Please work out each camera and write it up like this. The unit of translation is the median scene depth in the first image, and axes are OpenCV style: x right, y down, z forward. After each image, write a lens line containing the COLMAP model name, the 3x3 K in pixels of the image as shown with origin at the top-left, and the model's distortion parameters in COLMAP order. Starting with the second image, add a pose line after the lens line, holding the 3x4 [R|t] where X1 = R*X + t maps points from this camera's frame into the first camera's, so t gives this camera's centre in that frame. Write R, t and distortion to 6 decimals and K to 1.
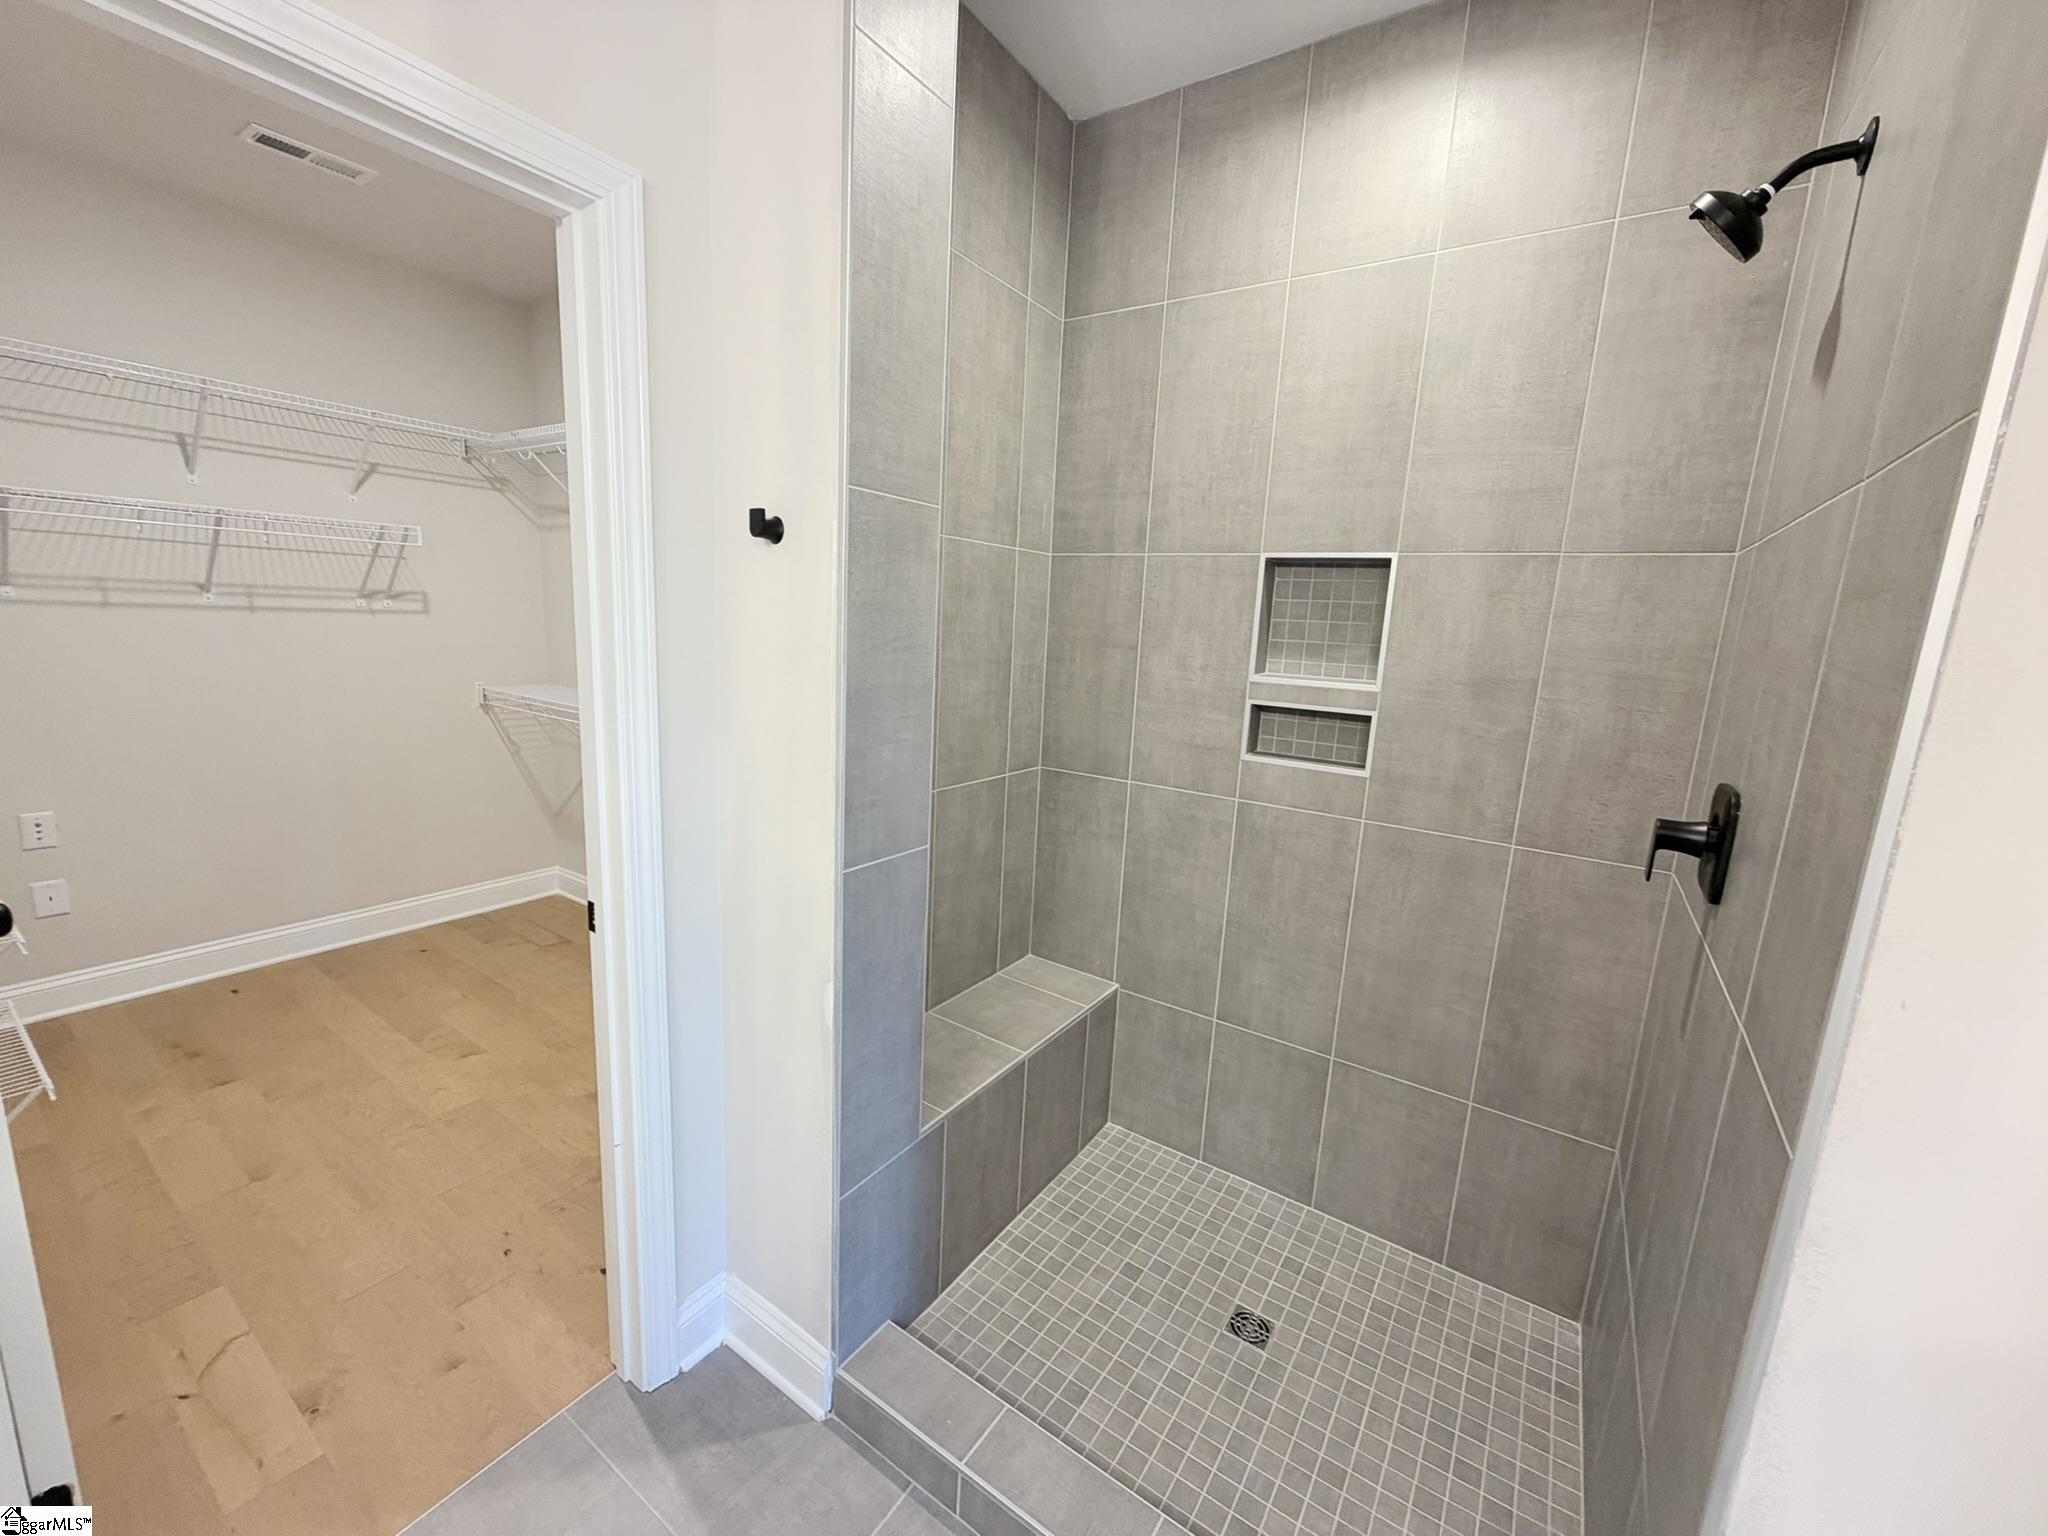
lens RADIAL K [[812.1, 0, 1019.0], [0, 812.1, 767.6], [0, 0, 1]] dist [-0.000356, 0.000047]
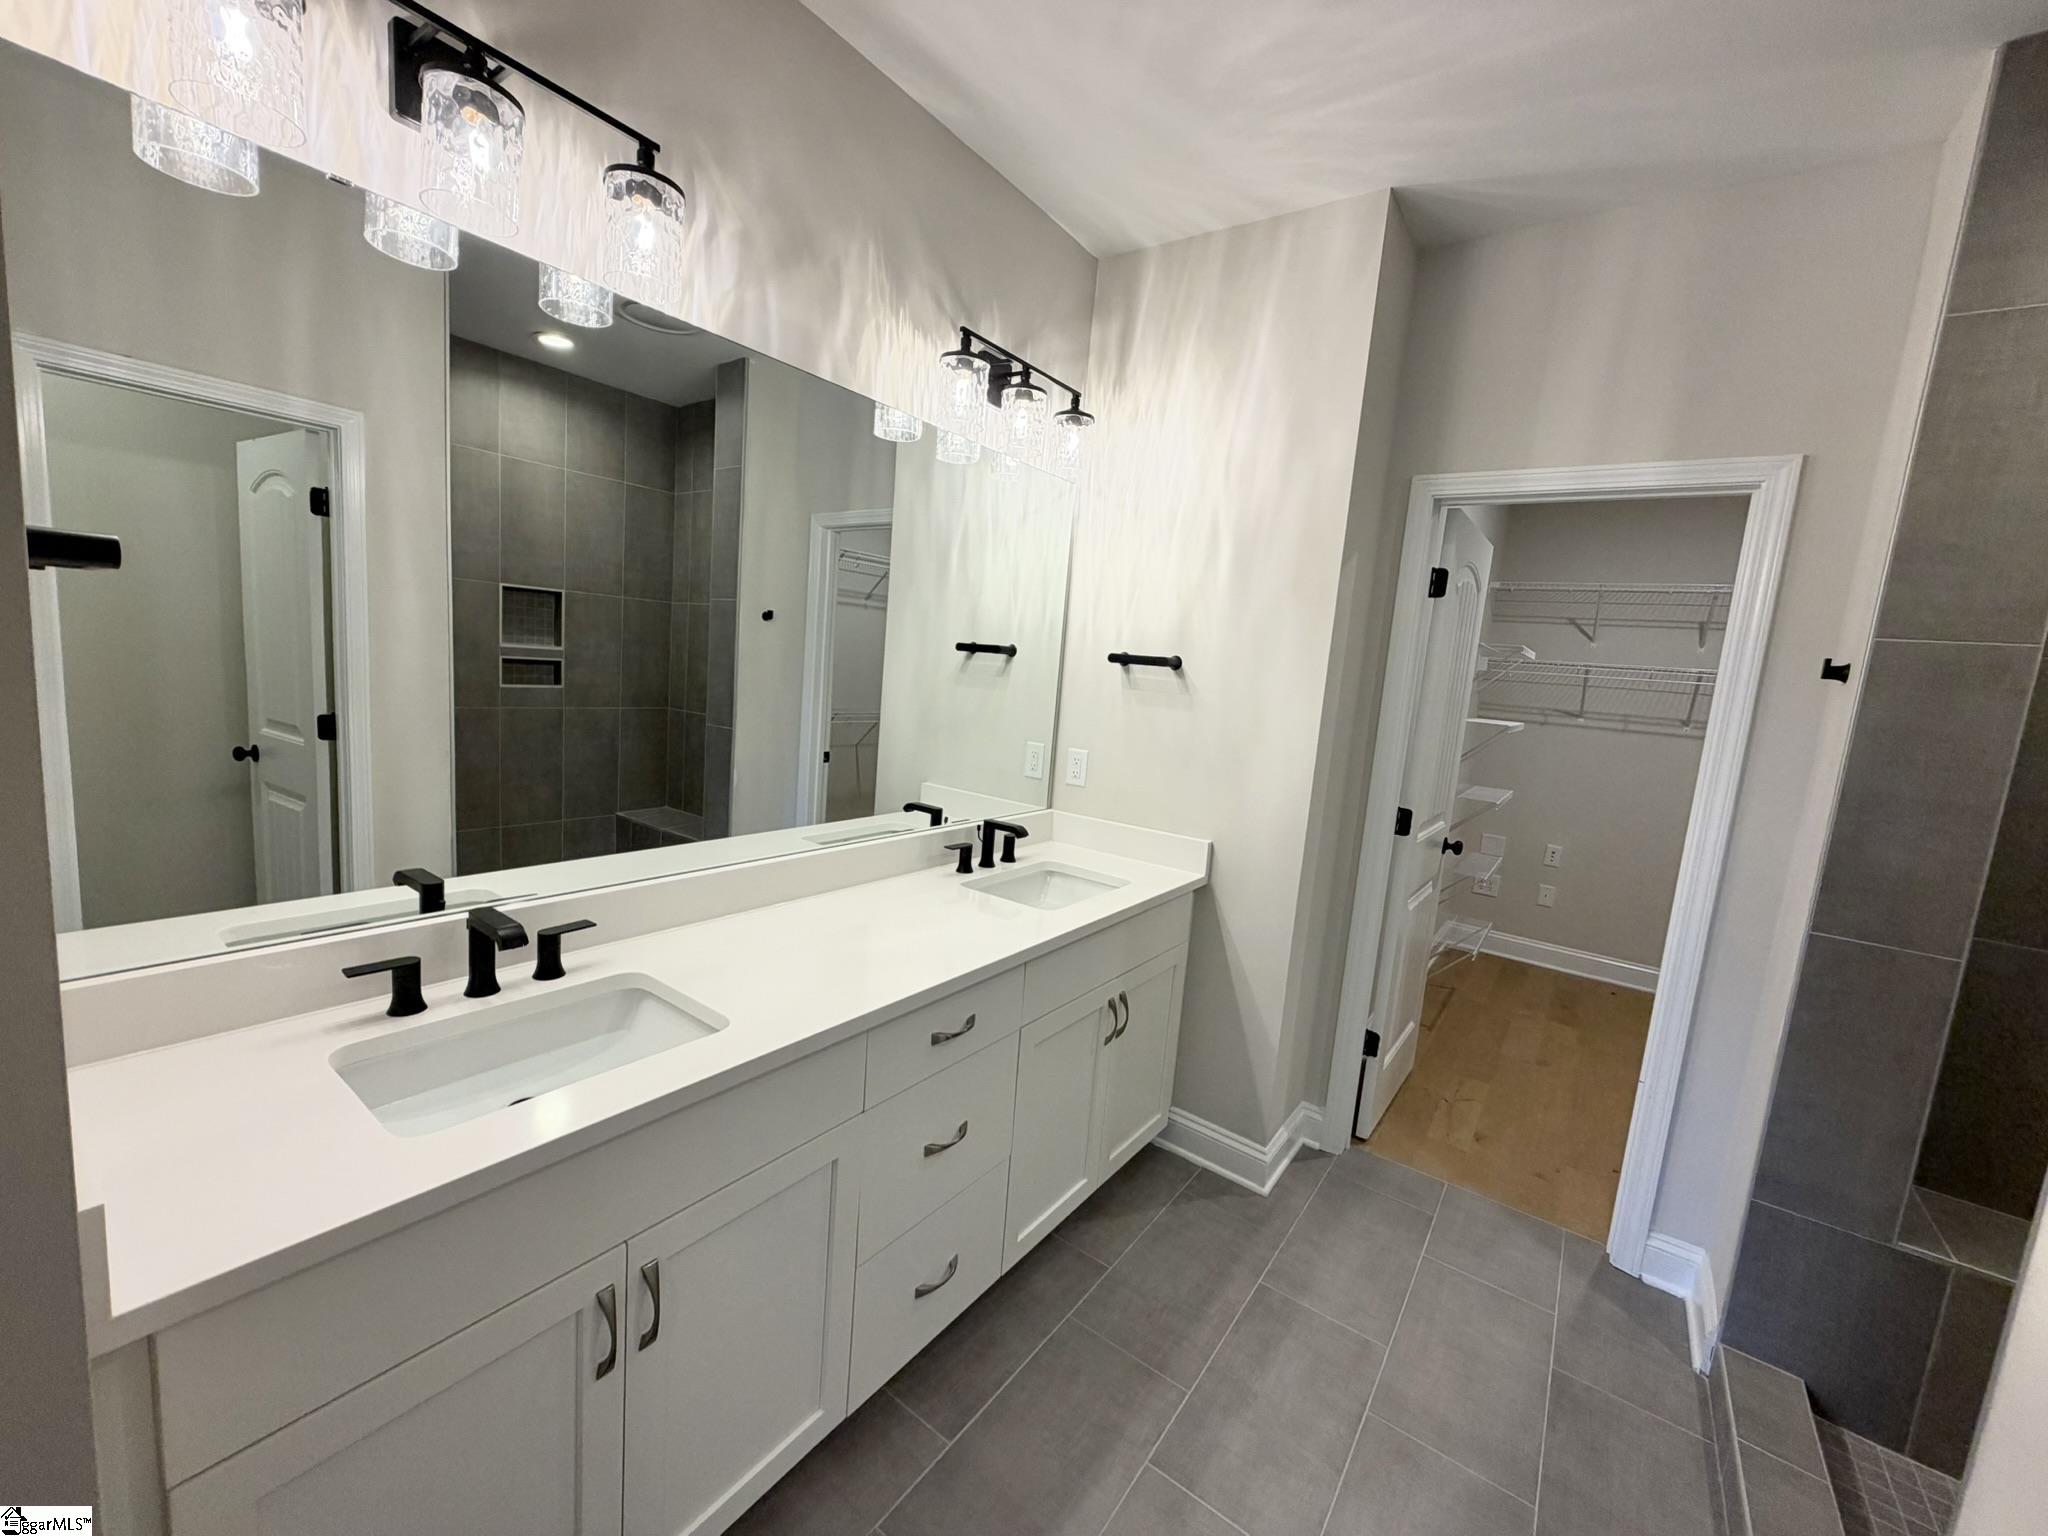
lens RADIAL K [[812.1, 0, 1019.0], [0, 812.1, 767.6], [0, 0, 1]] dist [-0.000356, 0.000047]
pose [[-0.031857, 0.079753, -0.996305, 0.829991], [-0.258703, 0.962184, 0.085293, 0.067052], [0.965431, 0.260465, -0.010020, -0.198638]]
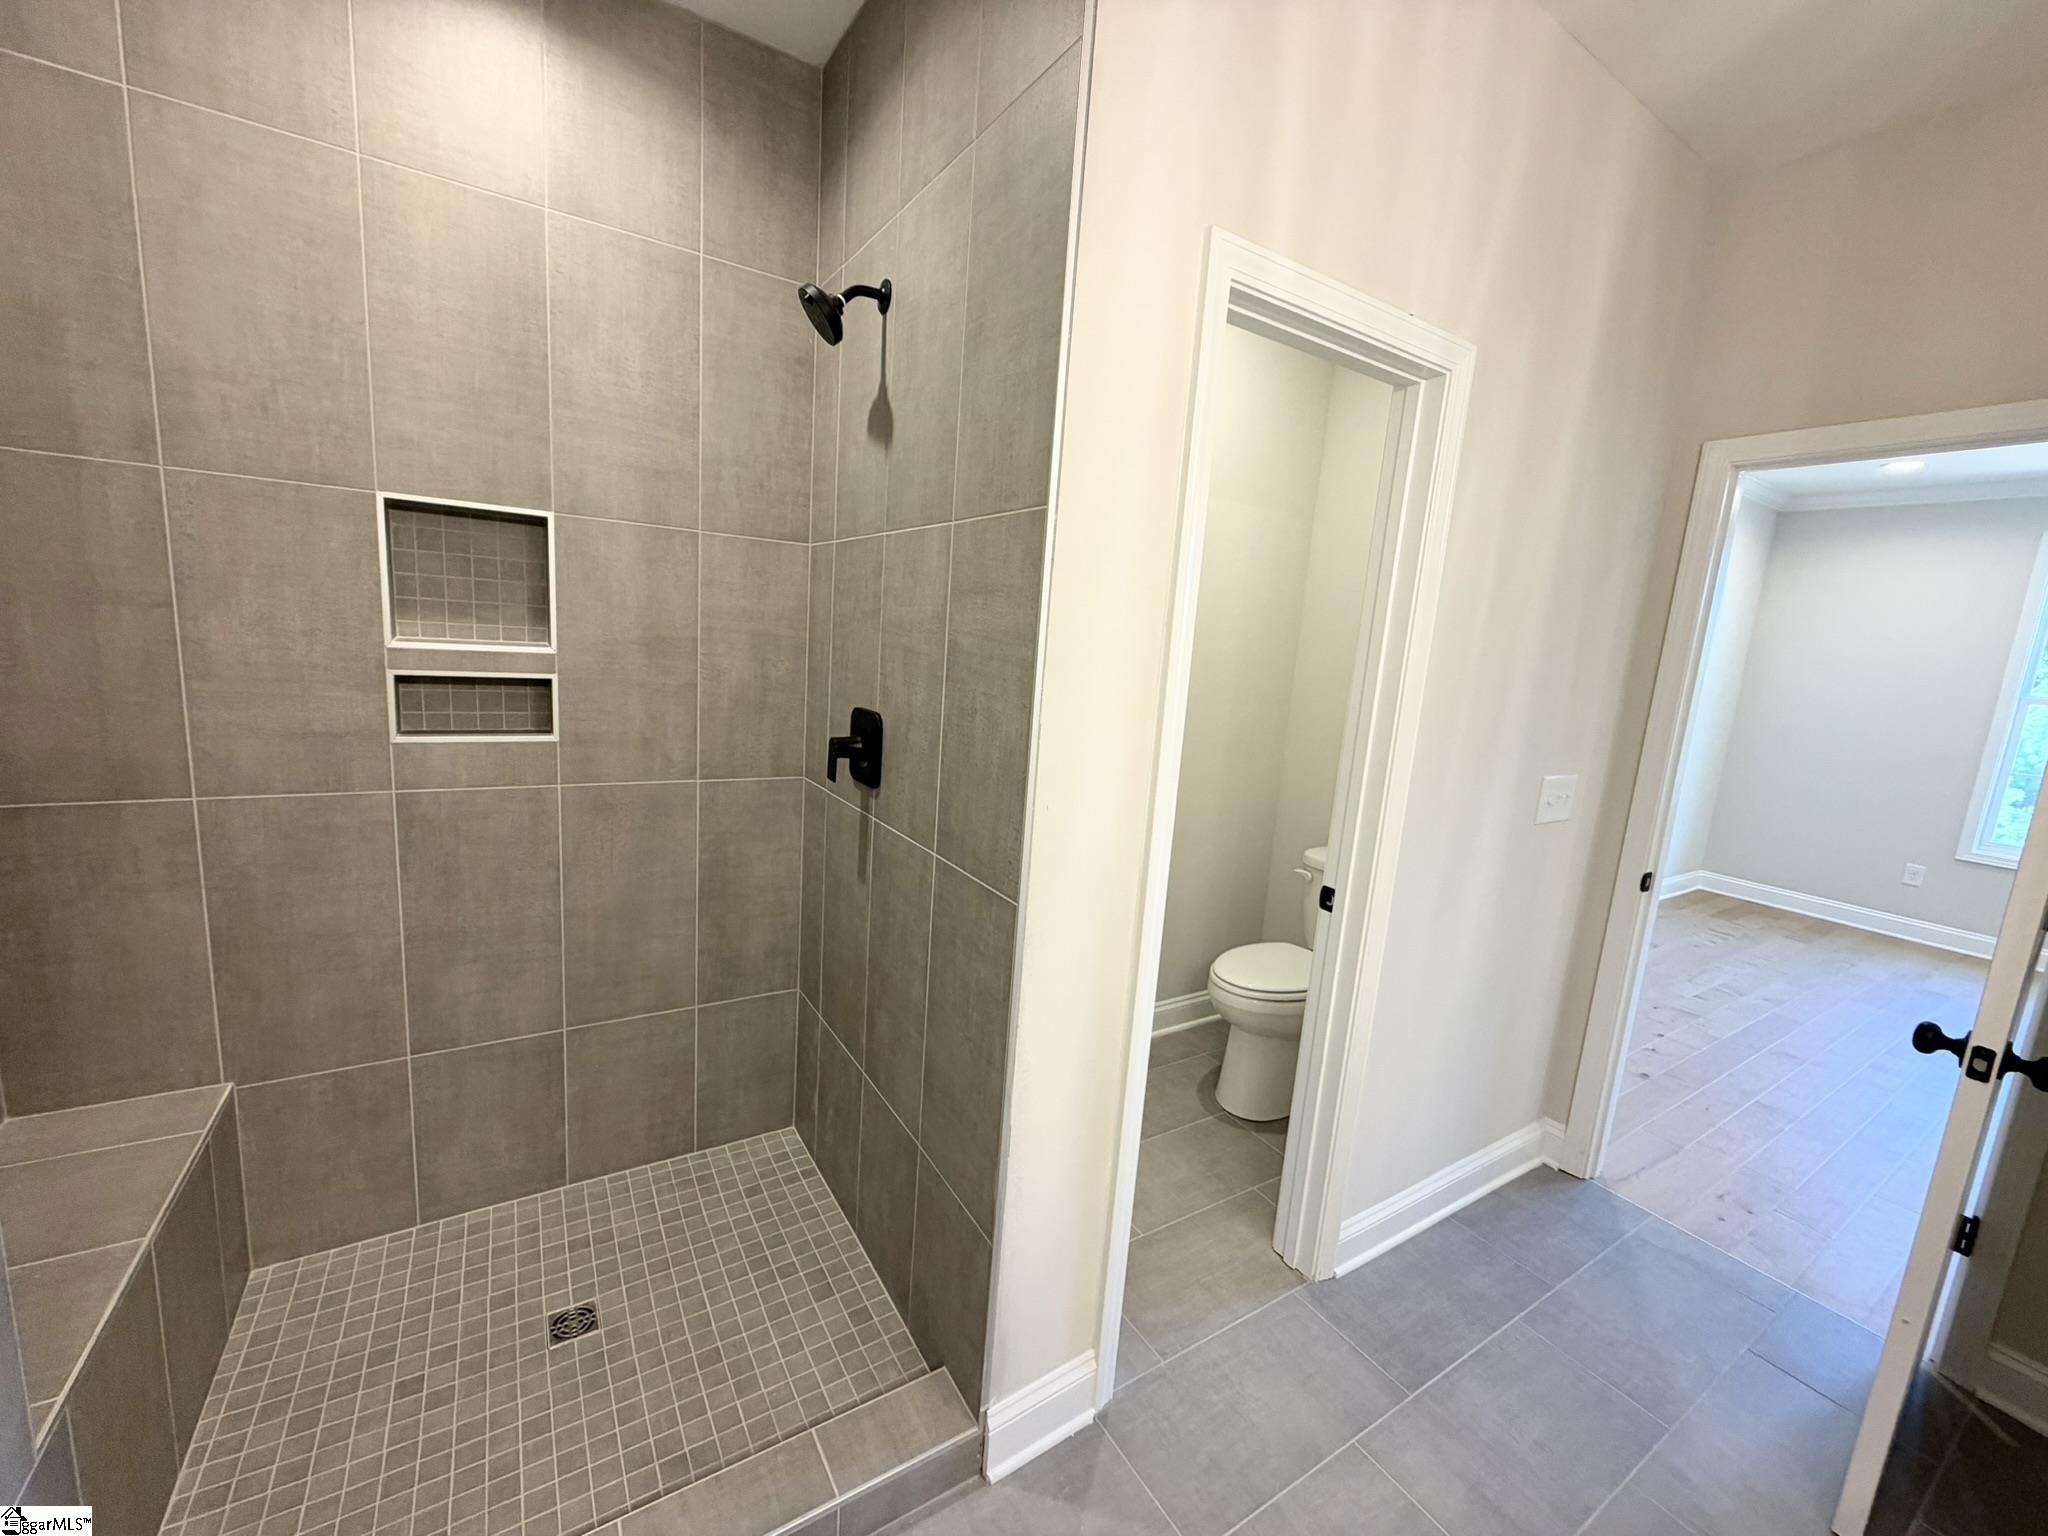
lens RADIAL K [[812.1, 0, 1019.0], [0, 812.1, 767.6], [0, 0, 1]] dist [-0.000356, 0.000047]
pose [[0.403149, -0.173098, 0.898615, -0.238306], [0.114769, 0.983759, 0.138010, -0.028732], [-0.907909, 0.047495, 0.416468, 0.083108]]
